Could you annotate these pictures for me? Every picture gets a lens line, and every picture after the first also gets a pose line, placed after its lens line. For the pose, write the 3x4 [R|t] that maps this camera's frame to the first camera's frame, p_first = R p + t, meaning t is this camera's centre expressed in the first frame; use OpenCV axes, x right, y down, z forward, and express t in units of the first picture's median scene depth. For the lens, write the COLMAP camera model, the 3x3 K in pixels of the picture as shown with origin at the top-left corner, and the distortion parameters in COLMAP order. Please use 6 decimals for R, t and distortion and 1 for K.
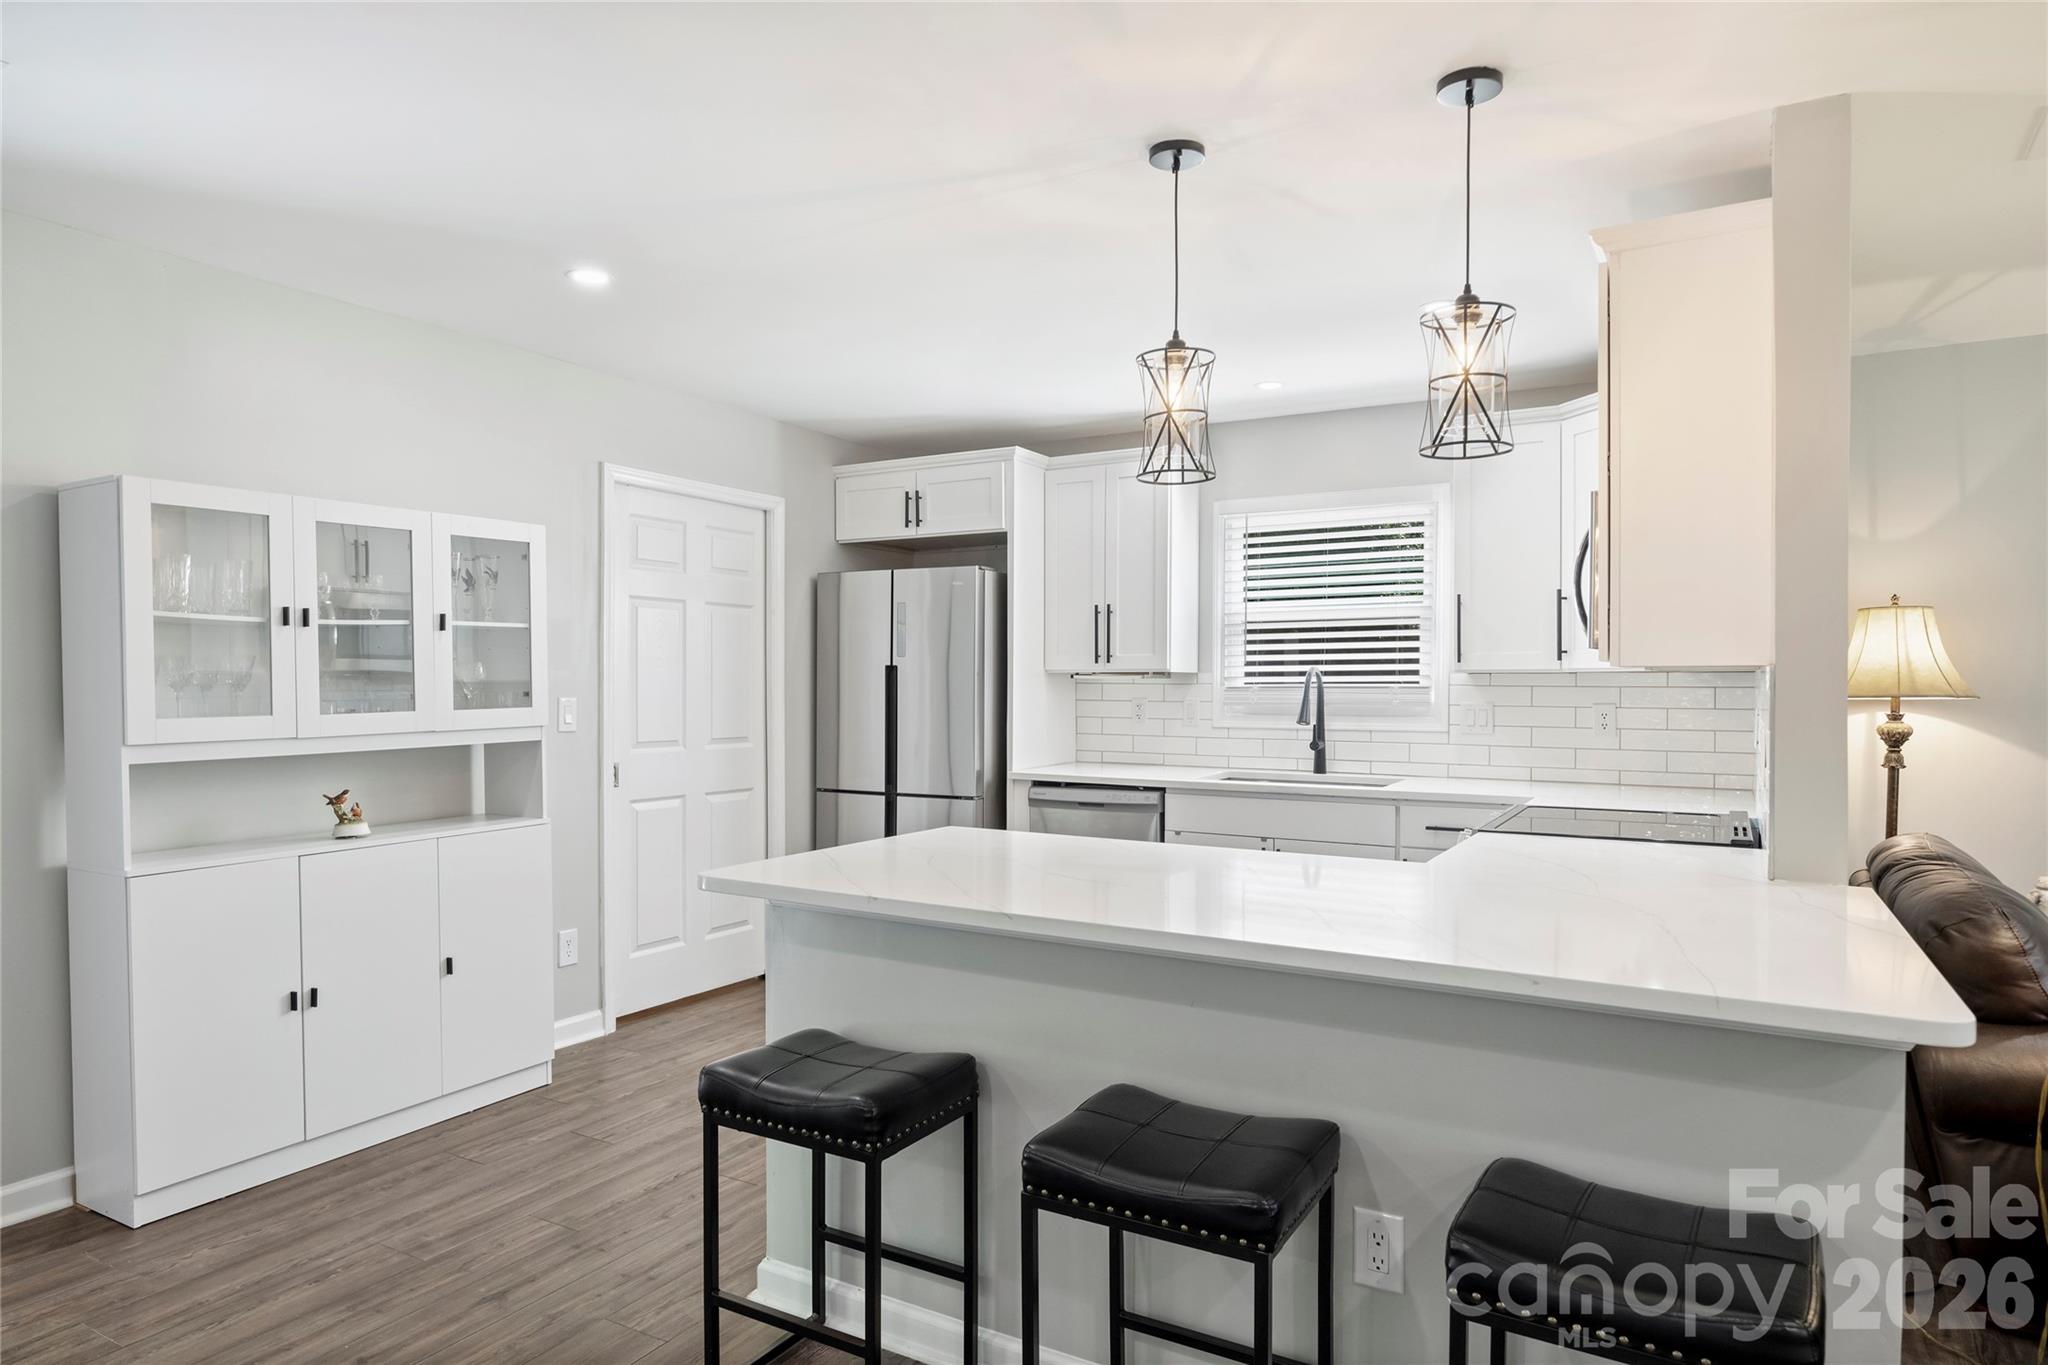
lens RADIAL K [[1222.0, 0, 1011.5], [0, 1222.0, 694.2], [0, 0, 1]] dist [-0.009307, 0.007229]
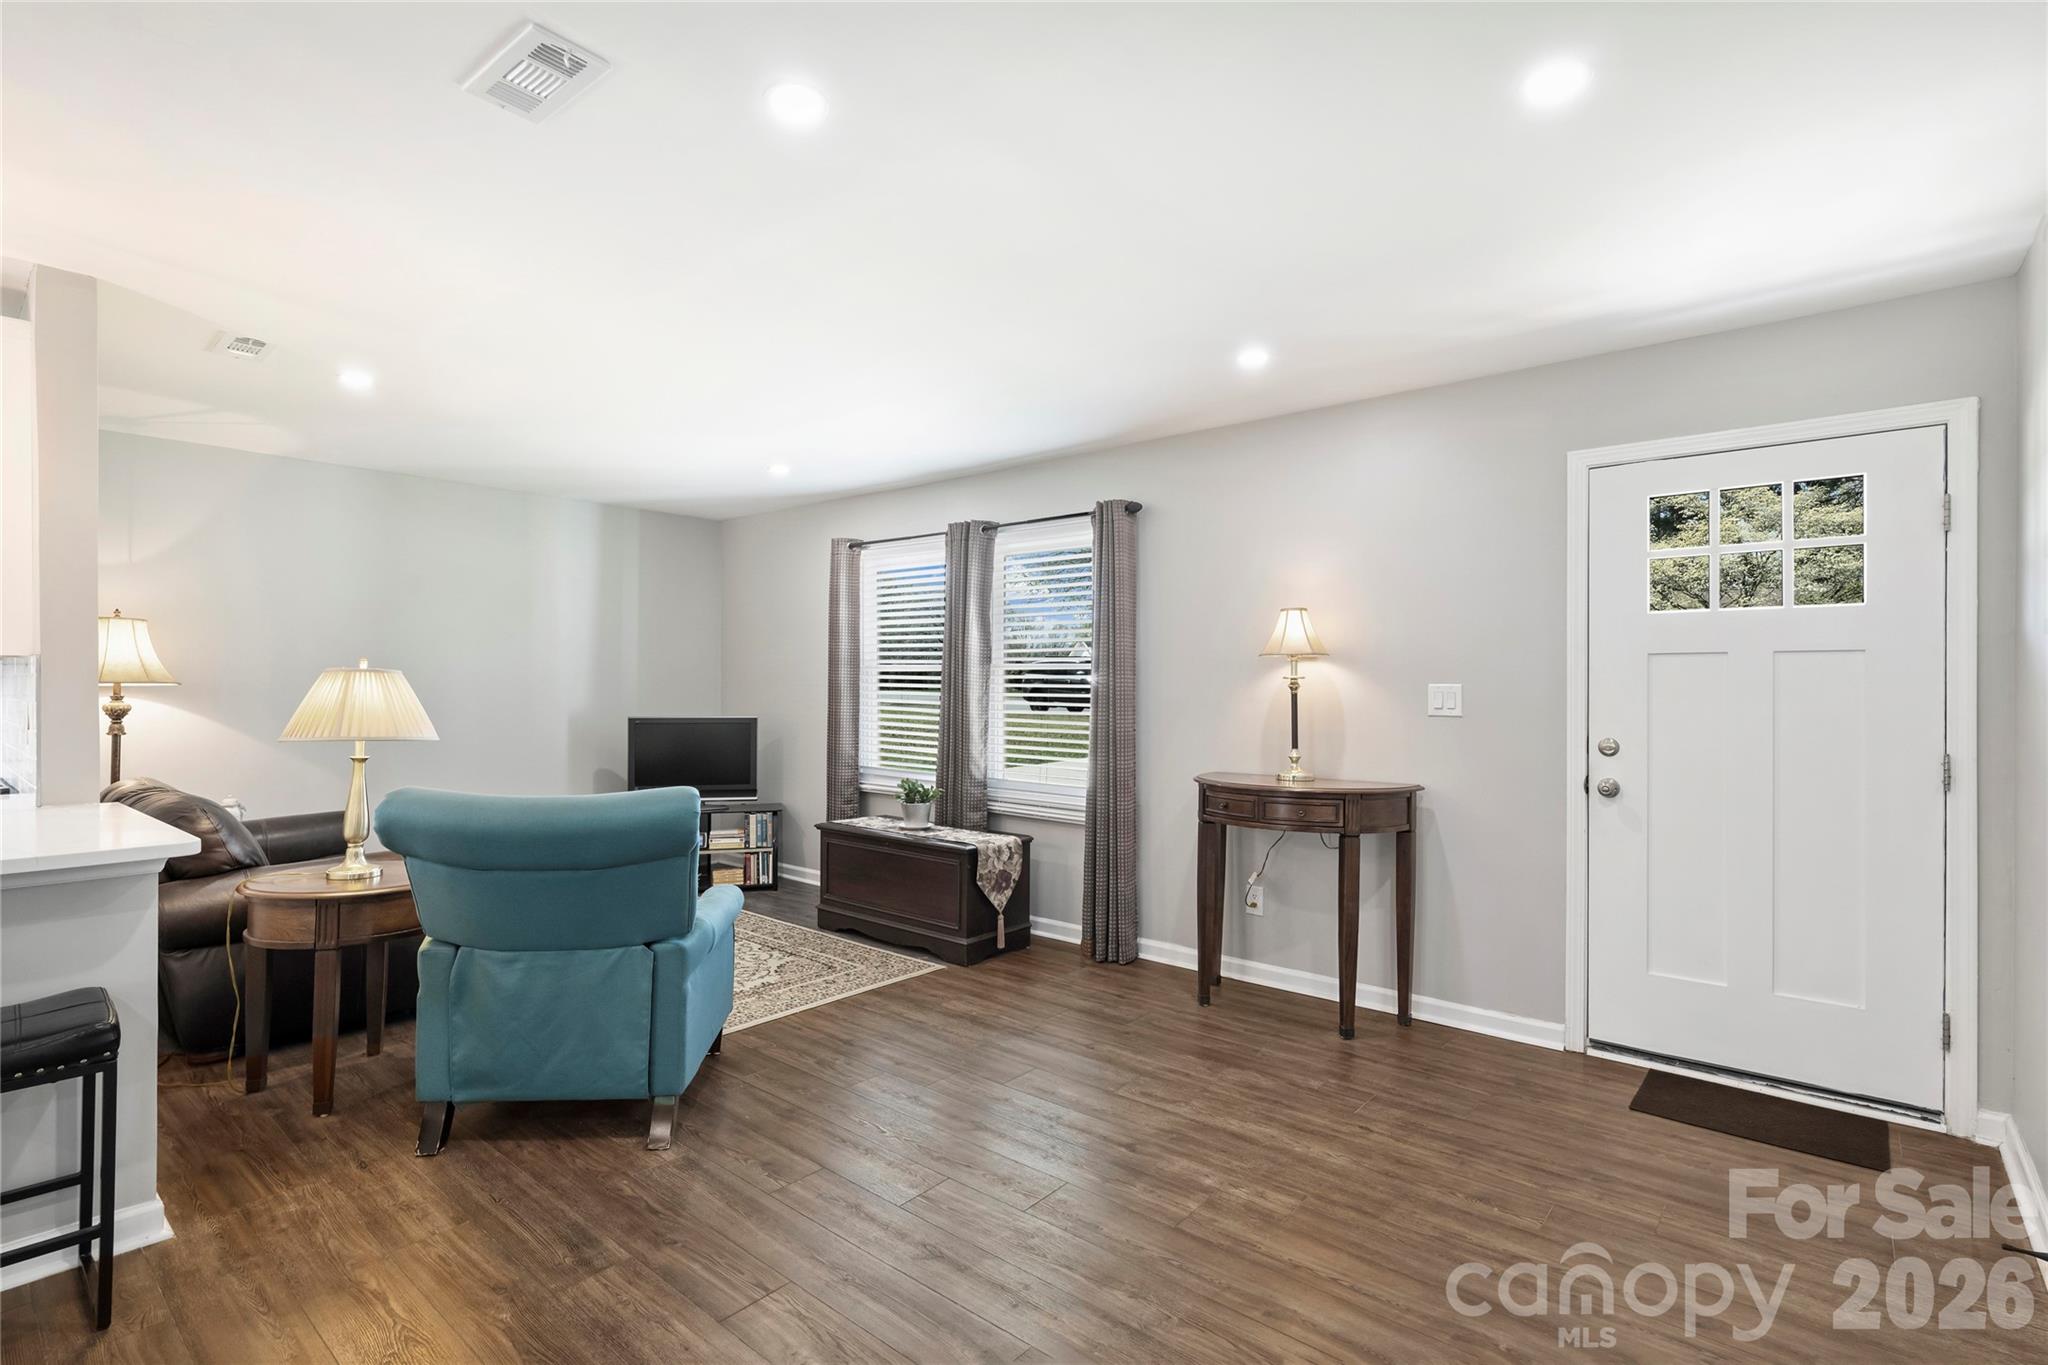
lens RADIAL K [[986.5, 0, 993.4], [0, 986.5, 690.3], [0, 0, 1]] dist [0.004584, 0.000031]
pose [[0.192959, -0.010321, 0.981152, -0.160276], [0.008045, 0.999928, 0.008936, 0.007154], [-0.981174, 0.006169, 0.193028, -0.168063]]
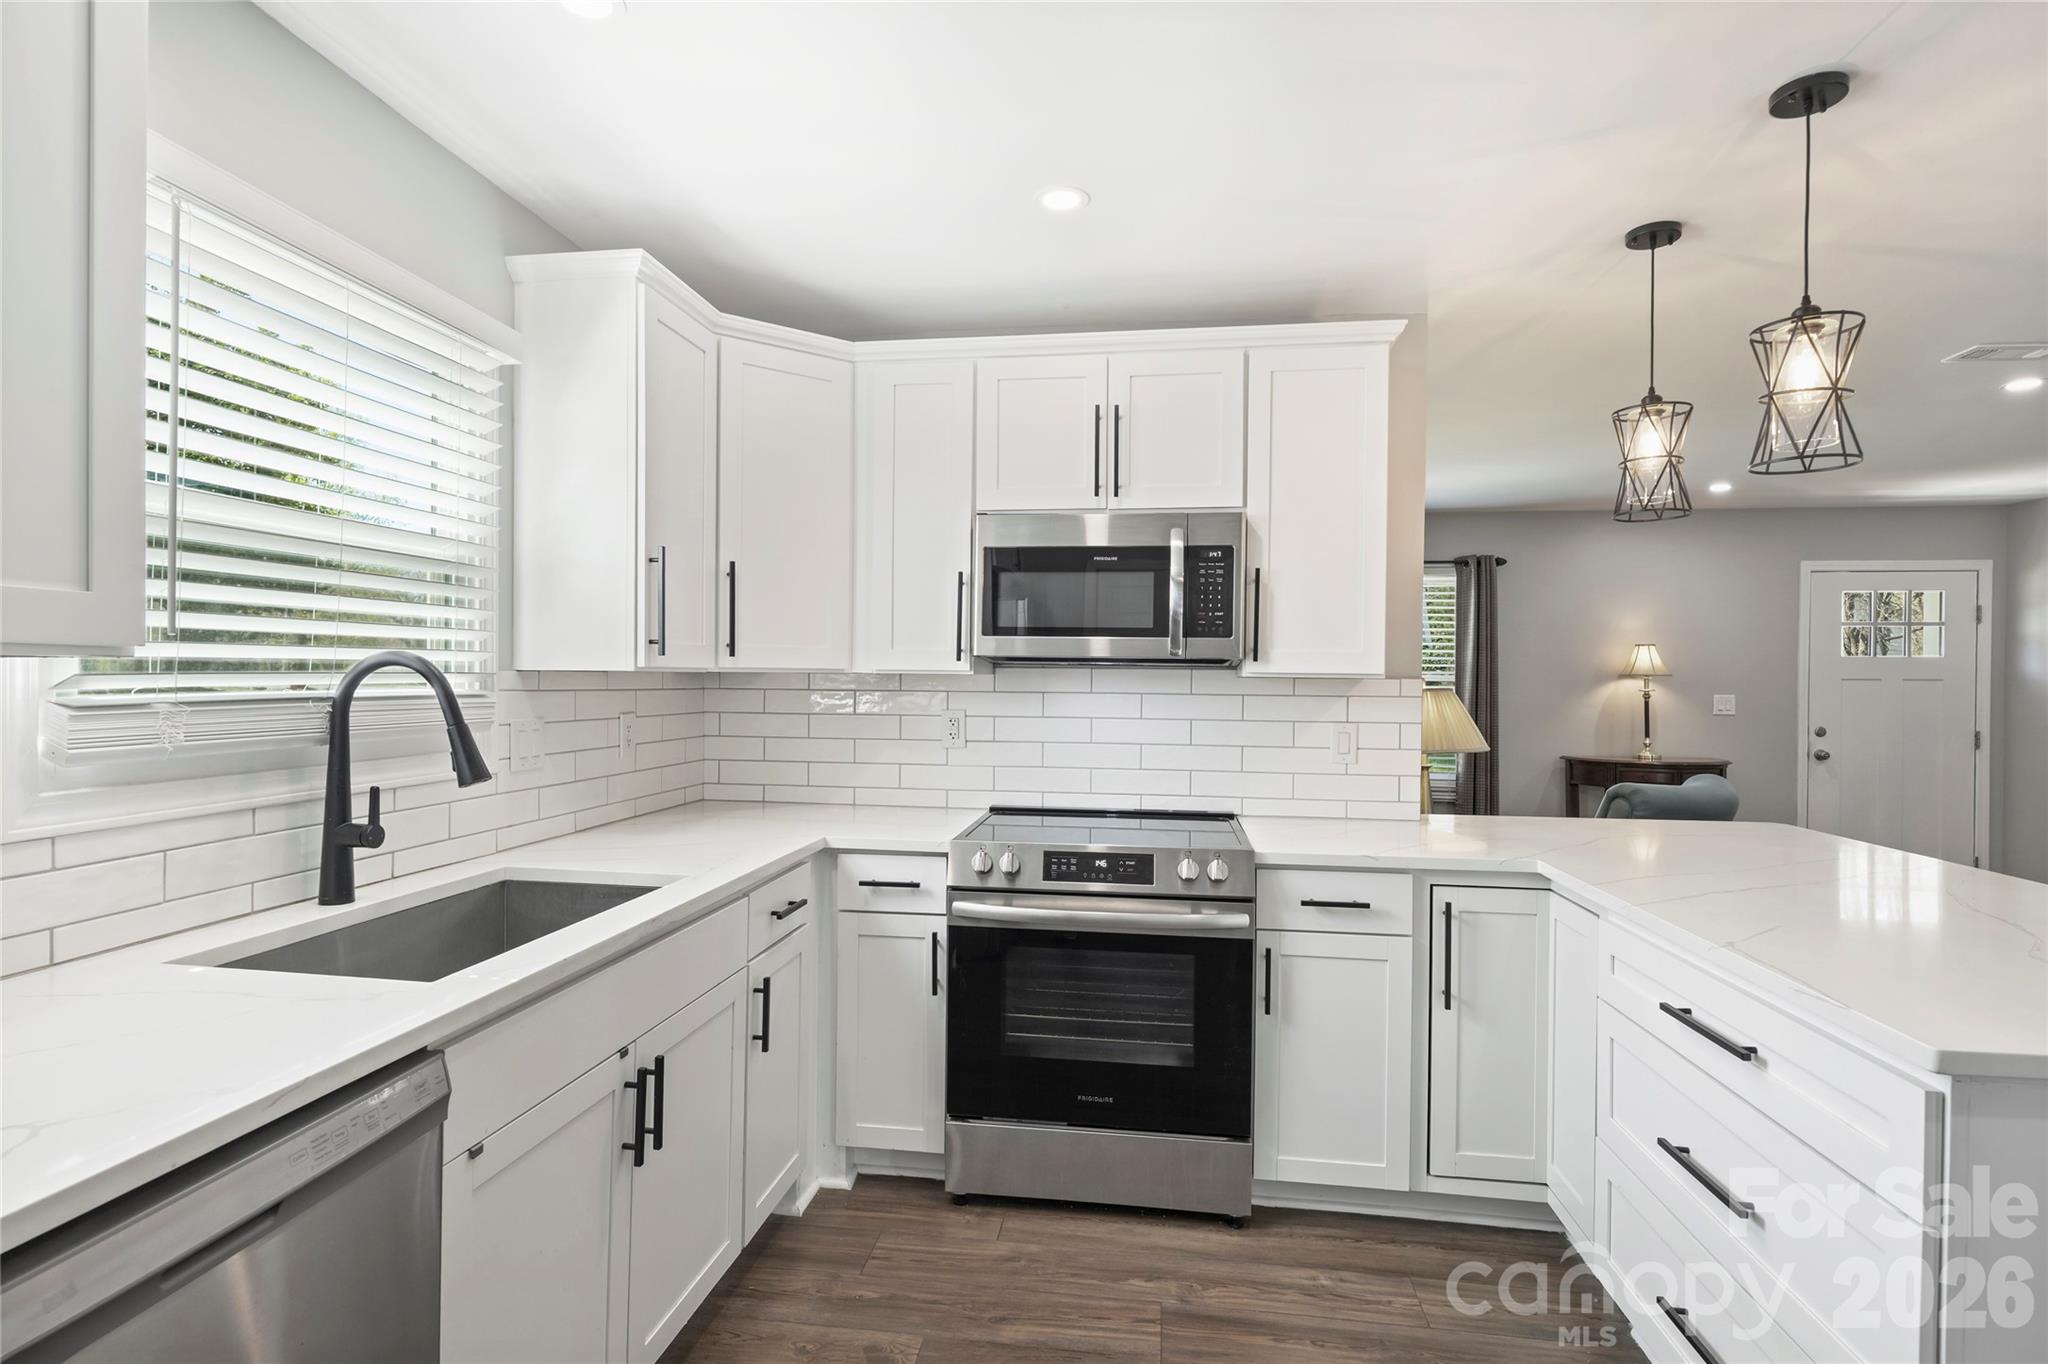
lens RADIAL K [[986.5, 0, 1020.8], [0, 986.5, 674.4], [0, 0, 1]] dist [0.004584, 0.000031]
pose [[-0.382340, -0.002349, 0.924019, -0.172086], [-0.001841, 0.999997, 0.001780, -0.017103], [-0.924020, -0.001021, -0.382343, 1.006657]]
